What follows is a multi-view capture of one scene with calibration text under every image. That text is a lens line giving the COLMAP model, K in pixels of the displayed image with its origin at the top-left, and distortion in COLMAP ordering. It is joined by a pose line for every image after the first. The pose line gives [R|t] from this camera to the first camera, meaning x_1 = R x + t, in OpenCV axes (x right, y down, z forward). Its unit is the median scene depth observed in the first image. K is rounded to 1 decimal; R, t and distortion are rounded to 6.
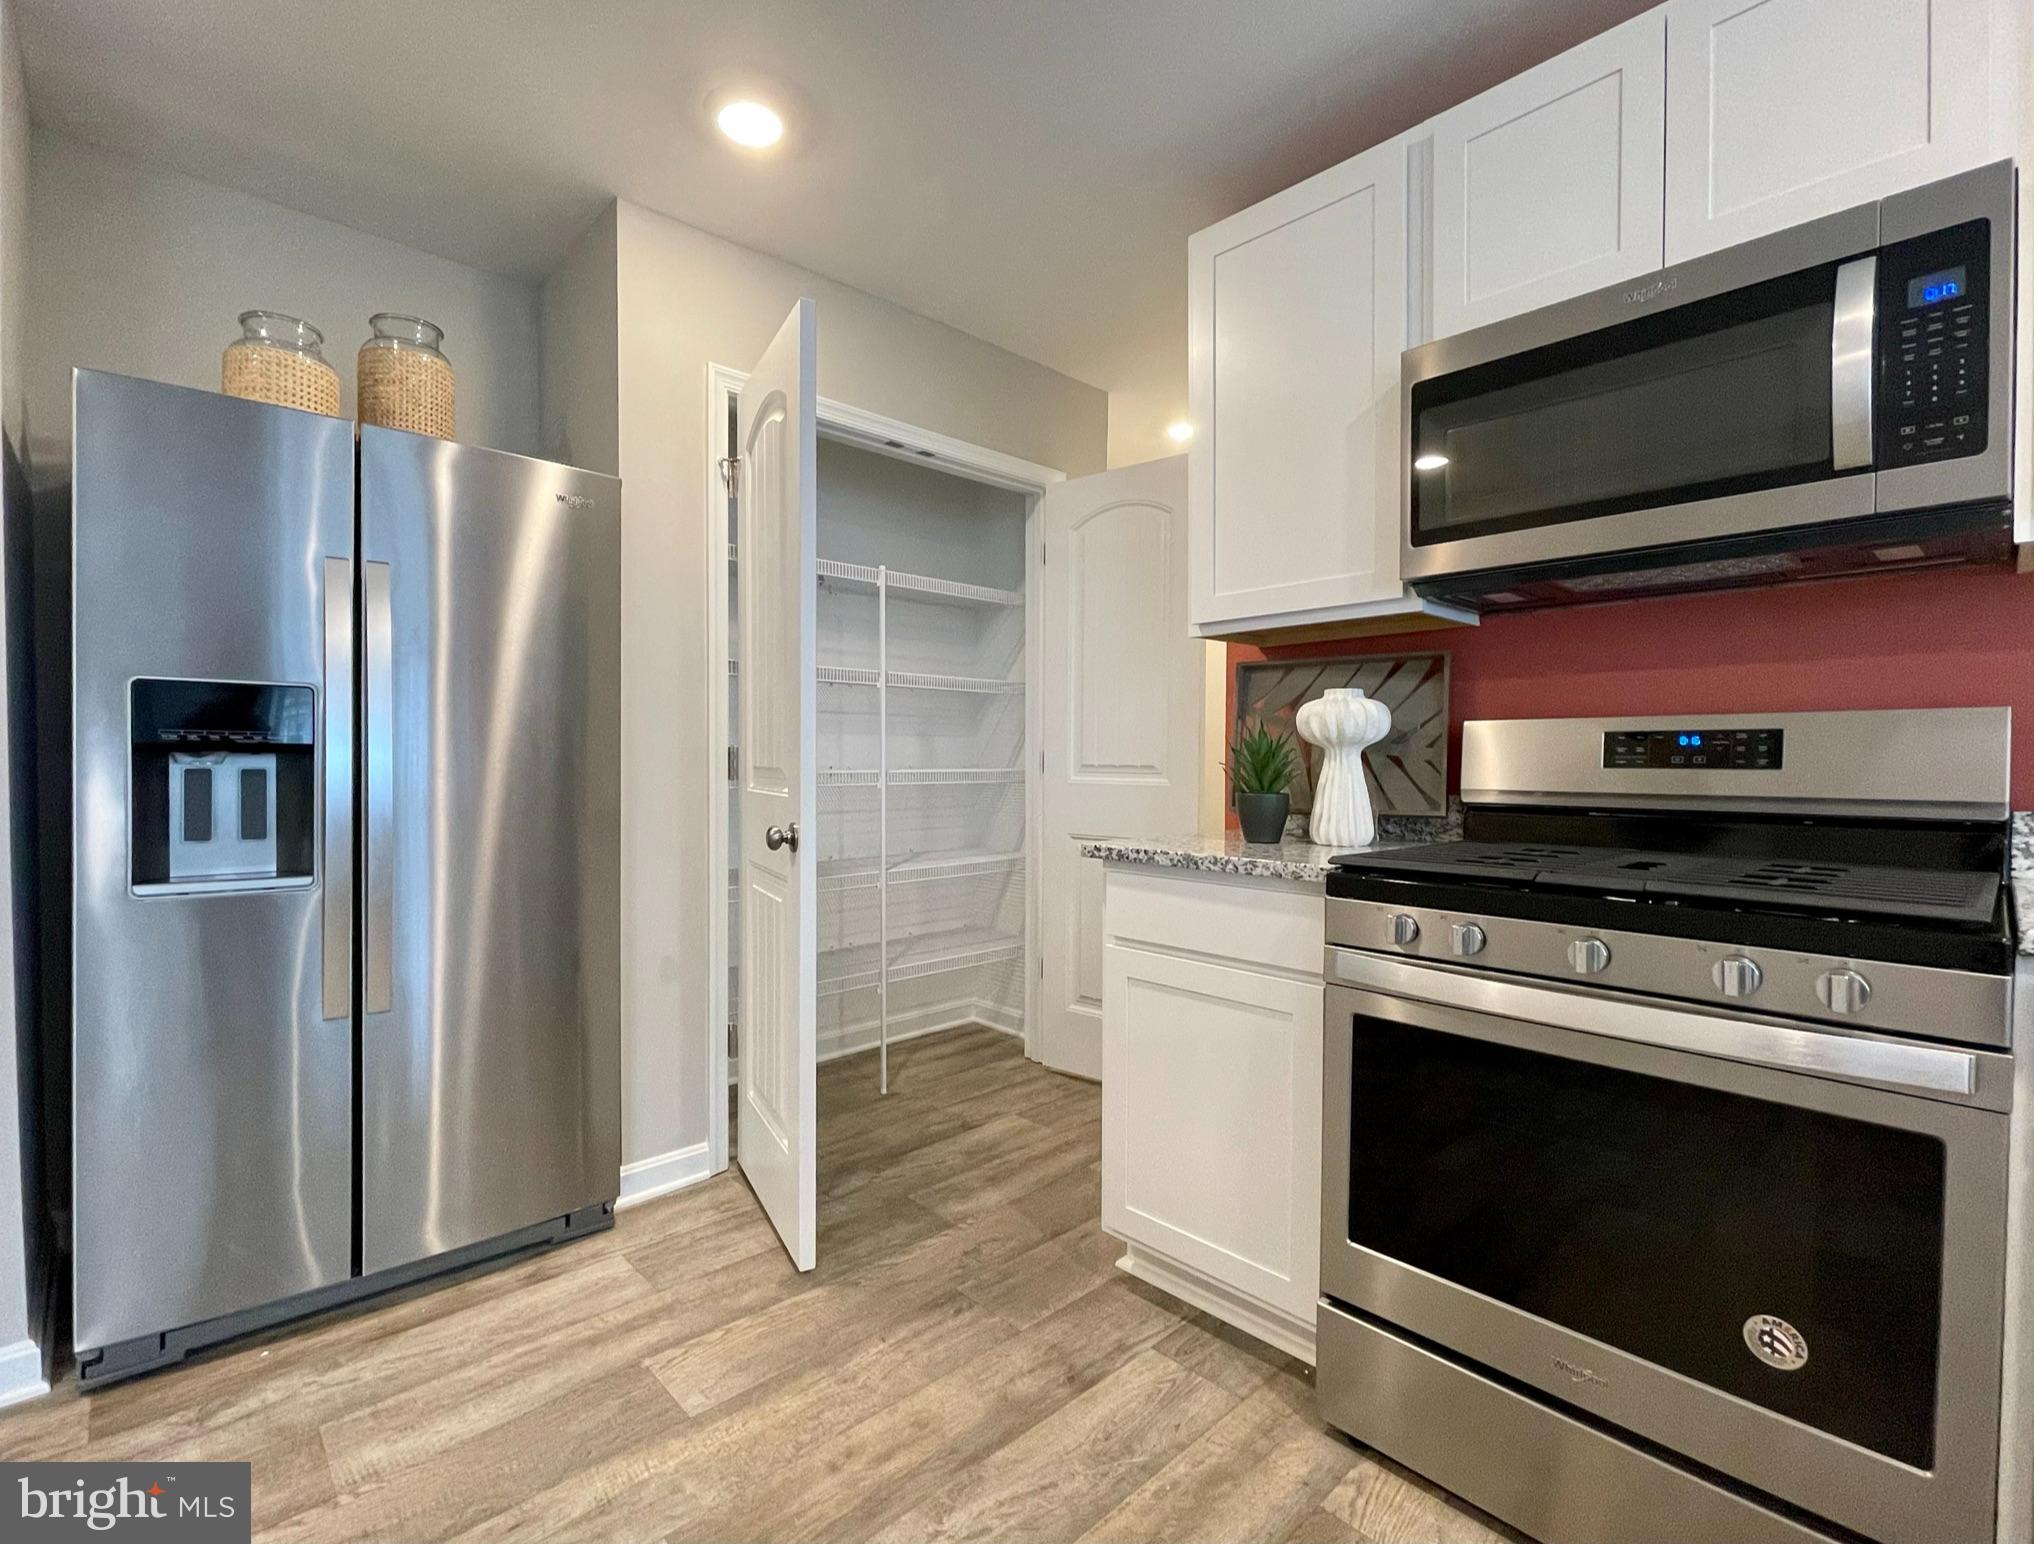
lens RADIAL K [[931.8, 0, 1006.2], [0, 931.8, 772.8], [0, 0, 1]] dist [-0.004967, 0.002625]
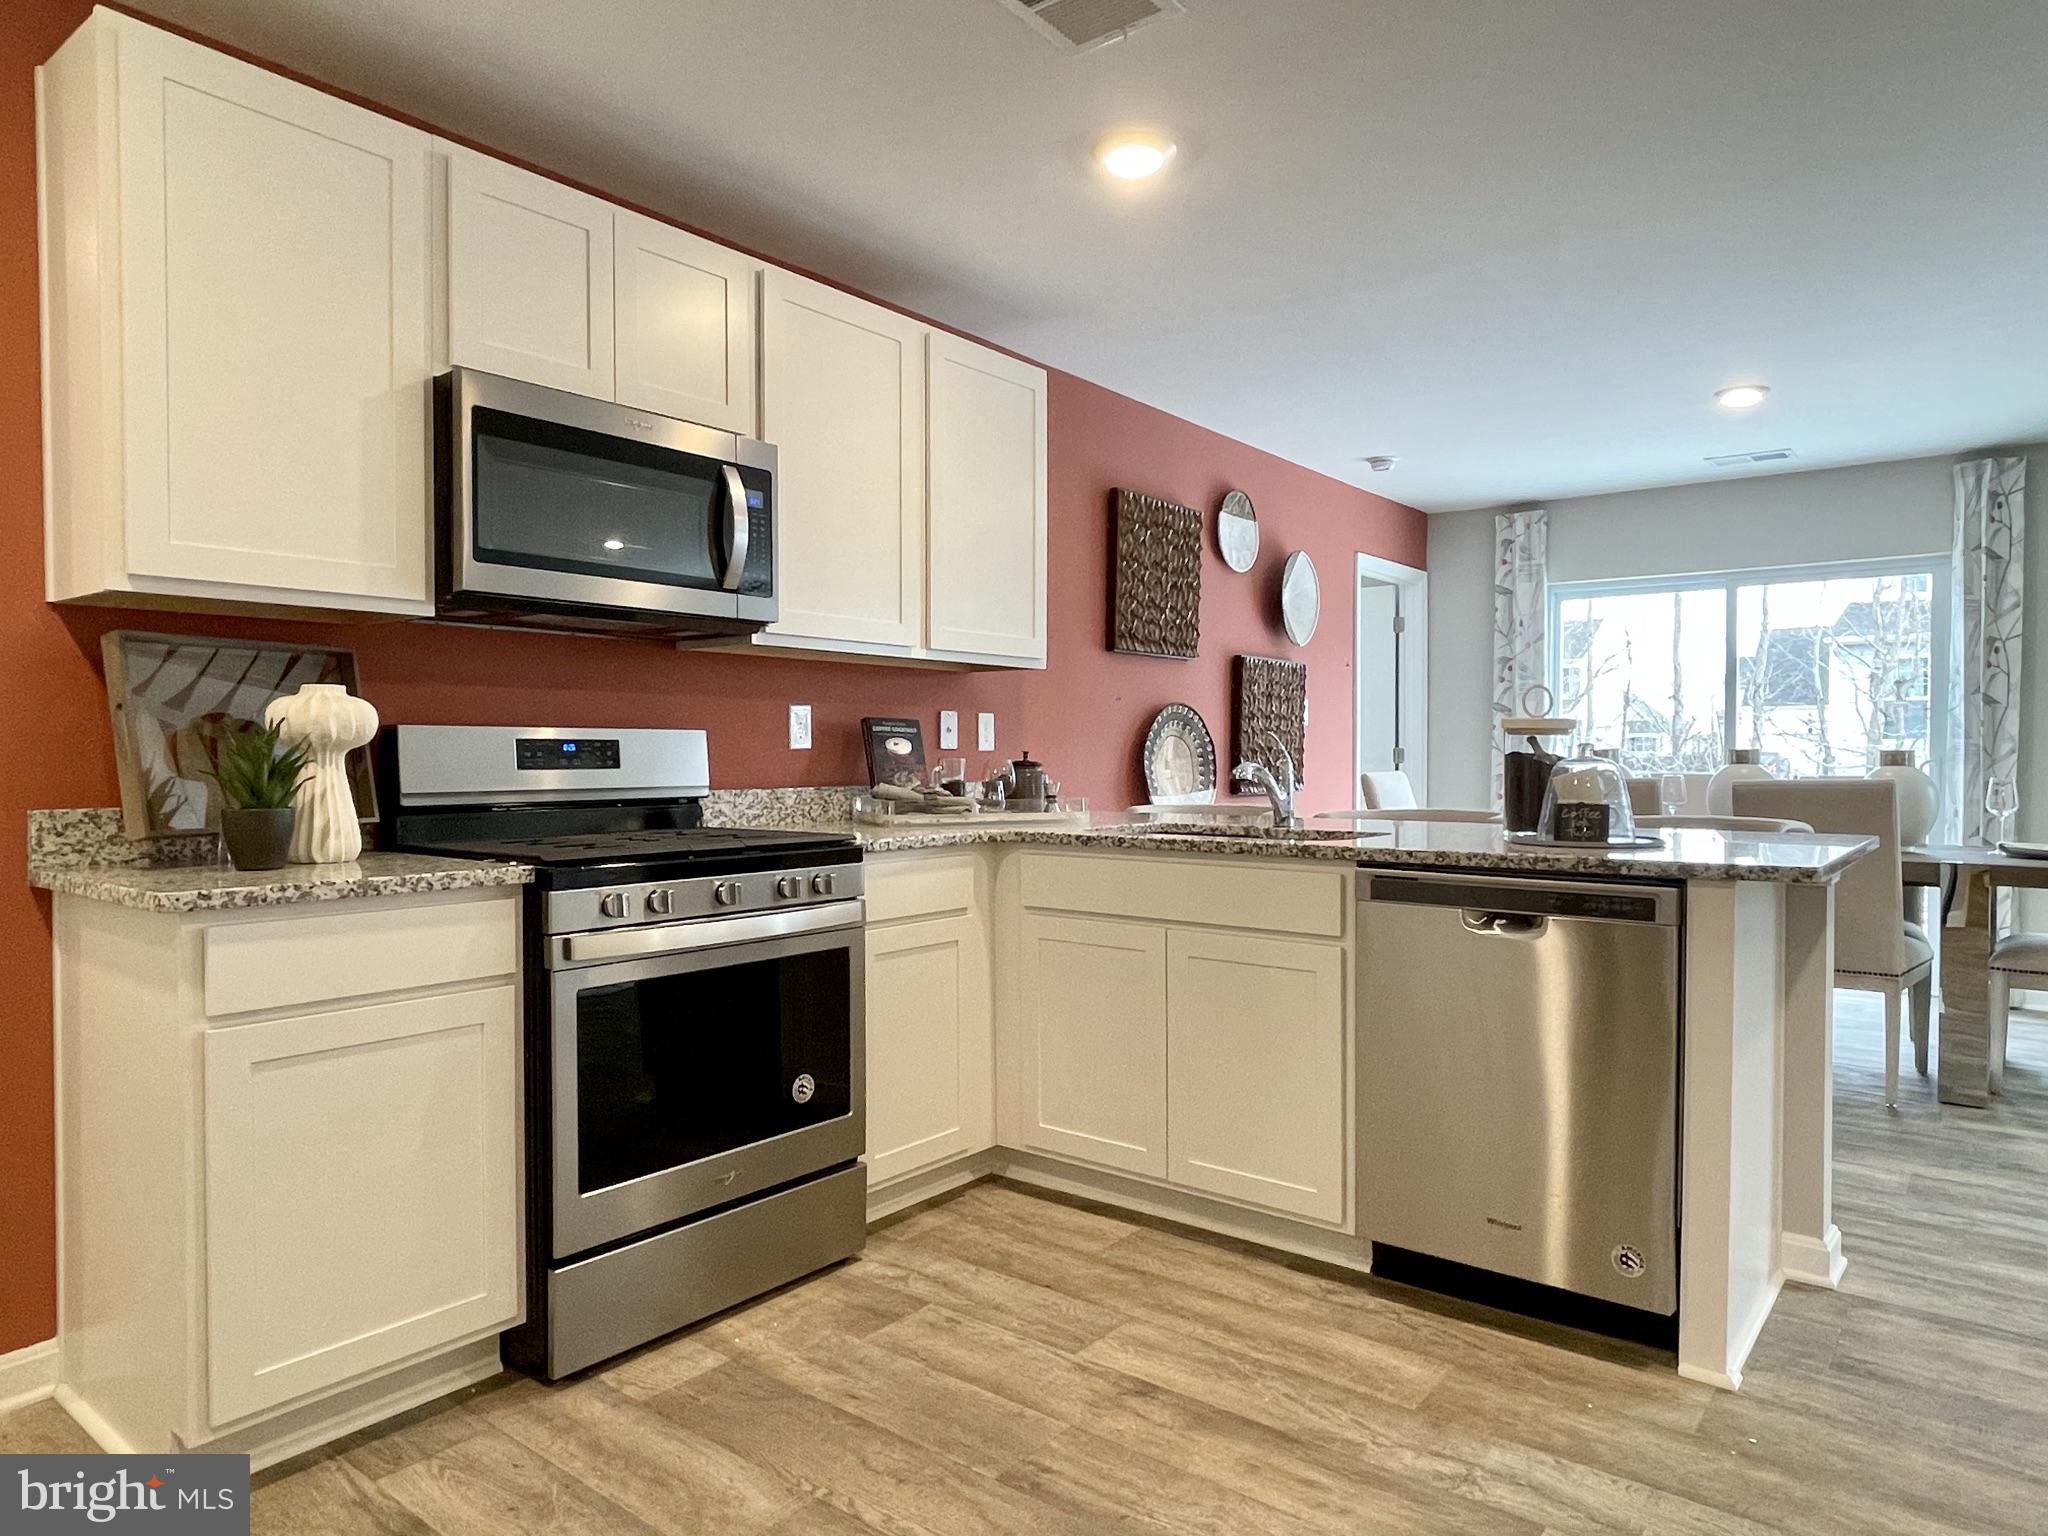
lens RADIAL K [[1269.6, 0, 1024.1], [0, 1269.6, 772.7], [0, 0, 1]] dist [-0.004327, -0.004579]
pose [[-0.142688, -0.016278, 0.989634, -1.089161], [0.018709, 0.999642, 0.019140, -0.021078], [-0.989591, 0.021246, -0.142332, 0.614314]]
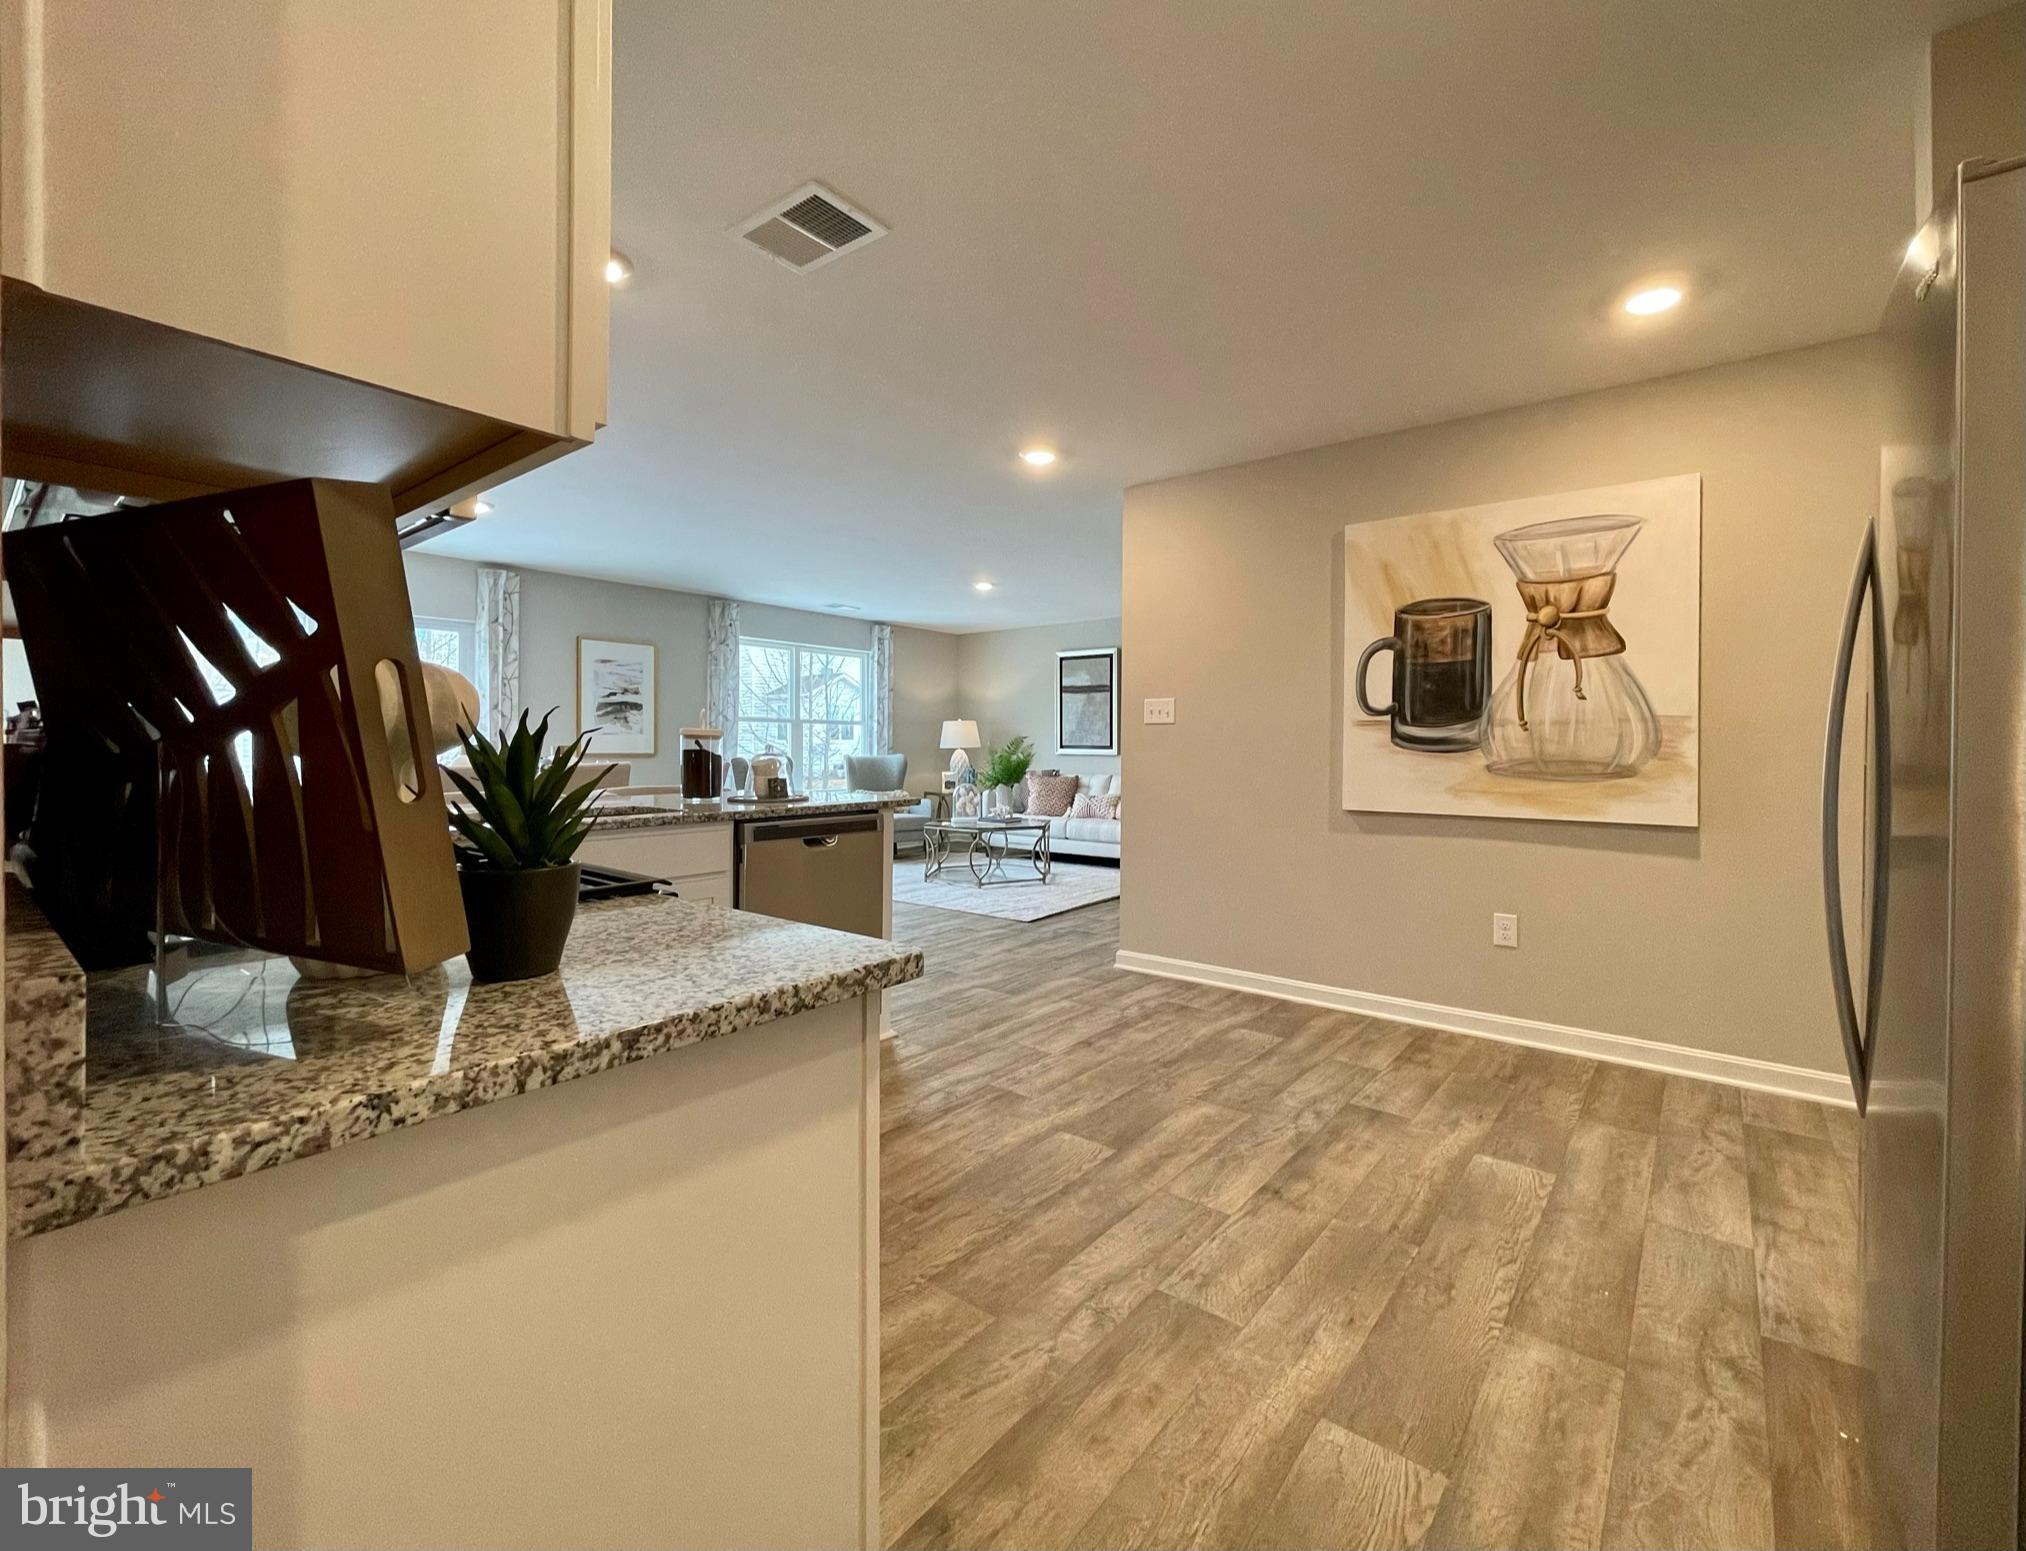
lens RADIAL K [[865.0, 0, 1043.3], [0, 865.0, 750.2], [0, 0, 1]] dist [-0.007114, 0.000375]
pose [[-0.987528, -0.005327, -0.157356, 0.108765], [-0.009178, 0.999676, 0.023760, -0.055545], [0.157178, 0.024908, -0.987256, 1.767239]]
